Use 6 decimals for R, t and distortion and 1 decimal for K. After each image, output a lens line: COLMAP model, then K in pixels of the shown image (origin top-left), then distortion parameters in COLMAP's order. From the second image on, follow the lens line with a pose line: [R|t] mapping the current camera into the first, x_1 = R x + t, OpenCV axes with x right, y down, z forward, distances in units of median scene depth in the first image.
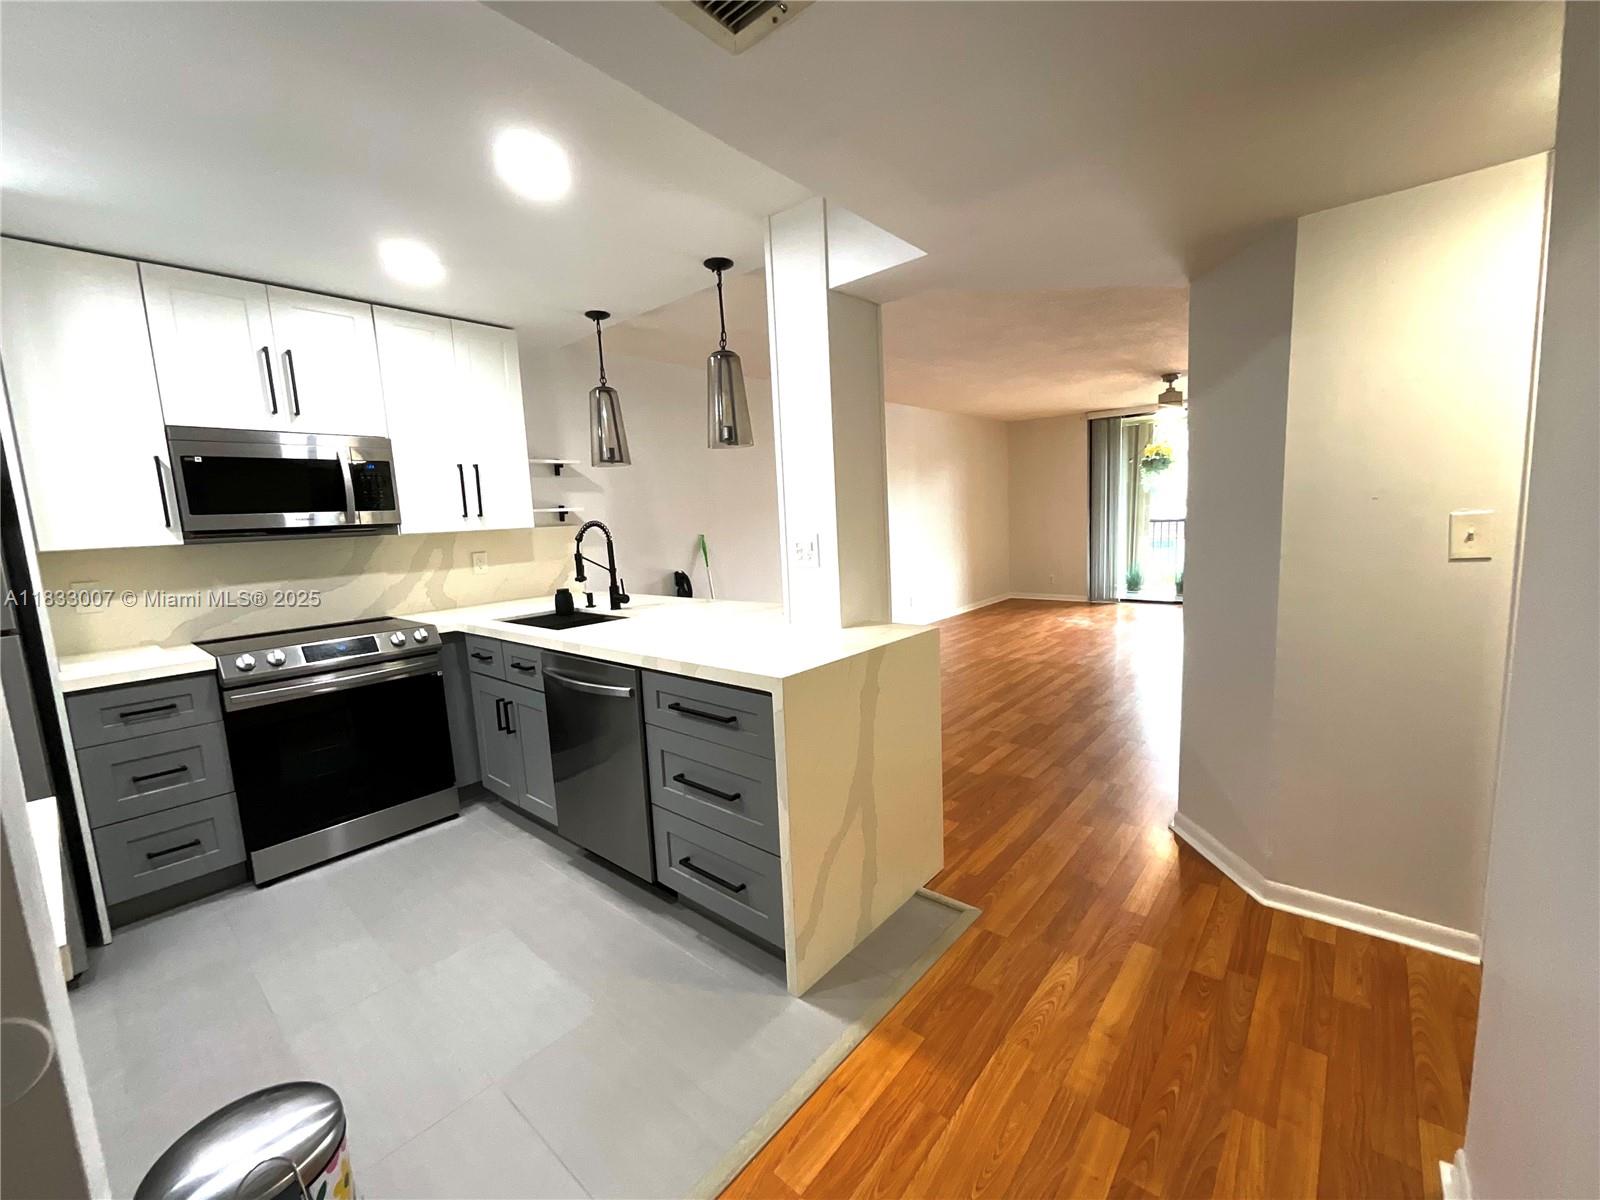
lens RADIAL K [[650.5, 0, 800.0], [0, 650.5, 600.0], [0, 0, 1]] dist [-0.002126, -0.000347]
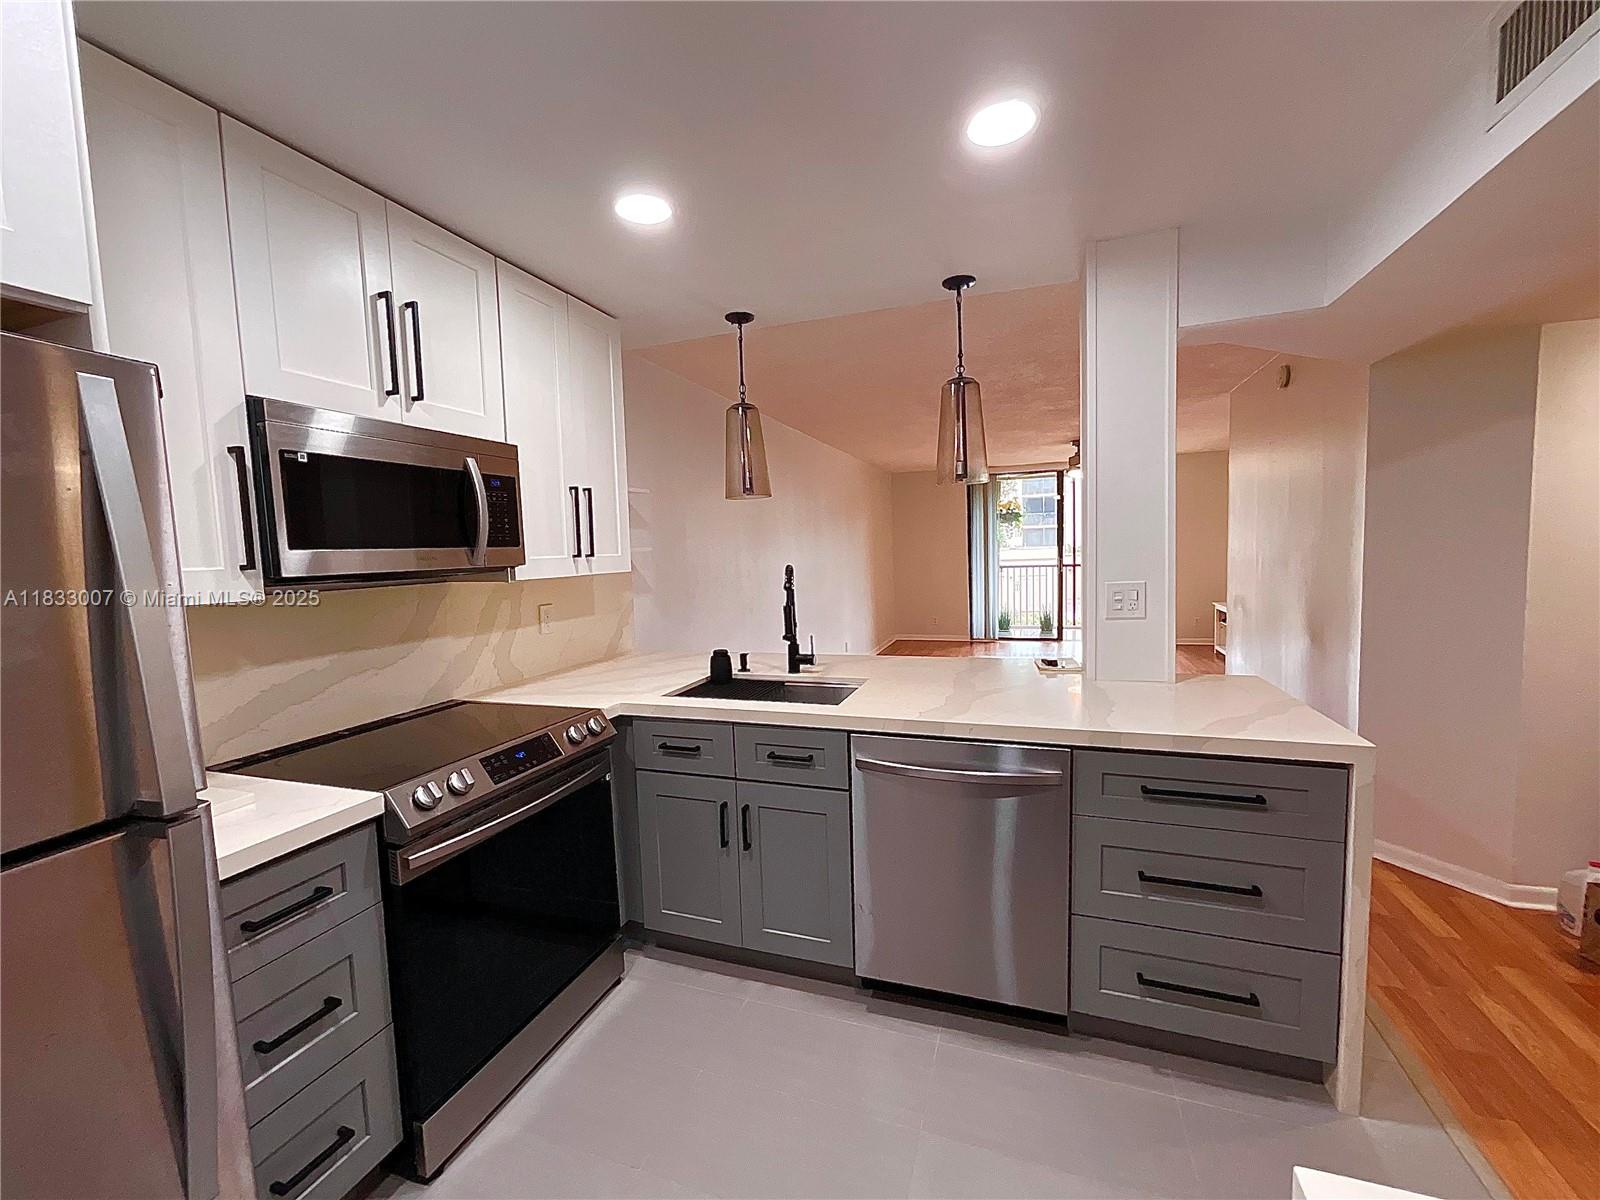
lens RADIAL K [[645.9, 0, 795.5], [0, 645.9, 604.3], [0, 0, 1]] dist [-0.003006, -0.000722]
pose [[0.937373, -0.015150, 0.347999, -0.602977], [0.036090, 0.997901, -0.053769, -0.029454], [-0.346454, 0.062960, 0.935952, 0.254831]]
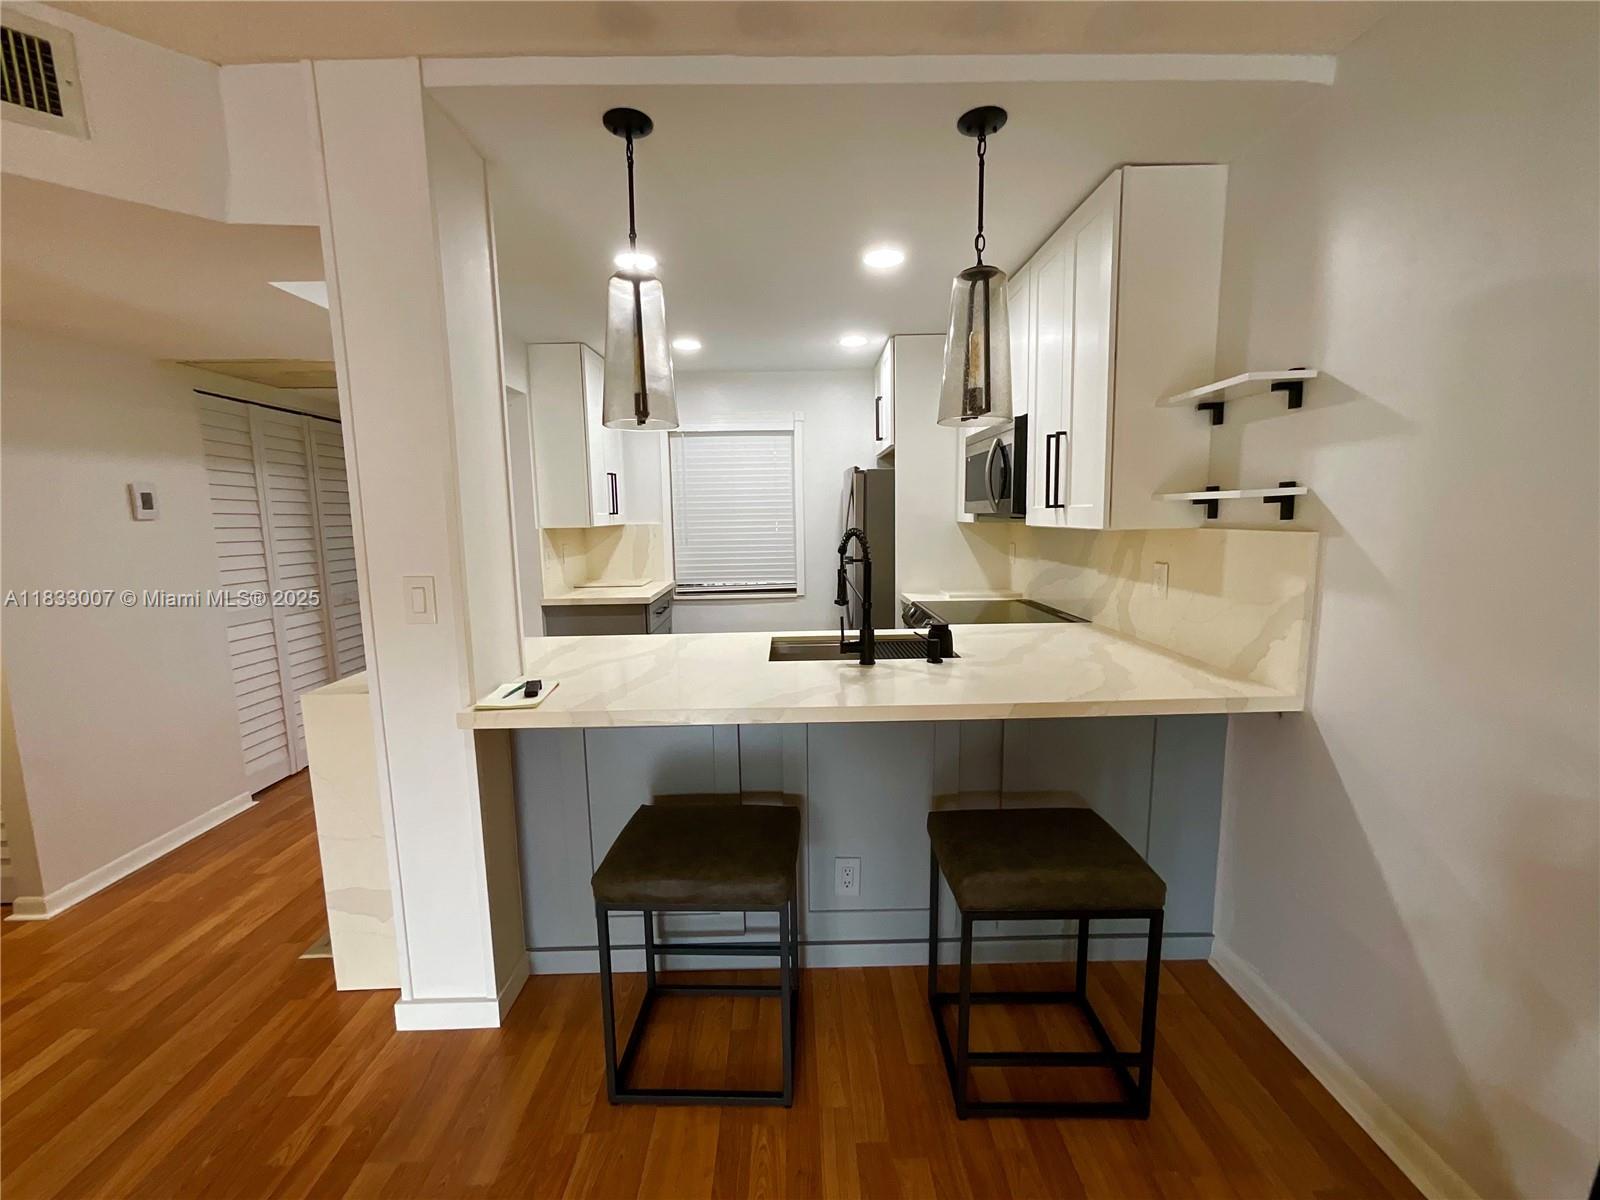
lens RADIAL K [[650.5, 0, 800.0], [0, 650.5, 600.0], [0, 0, 1]] dist [-0.002126, -0.000347]
pose [[-0.743780, 0.146970, -0.652067, 0.204093], [-0.032911, 0.966293, 0.255333, -0.232236], [0.667614, 0.211372, -0.713872, 1.531909]]
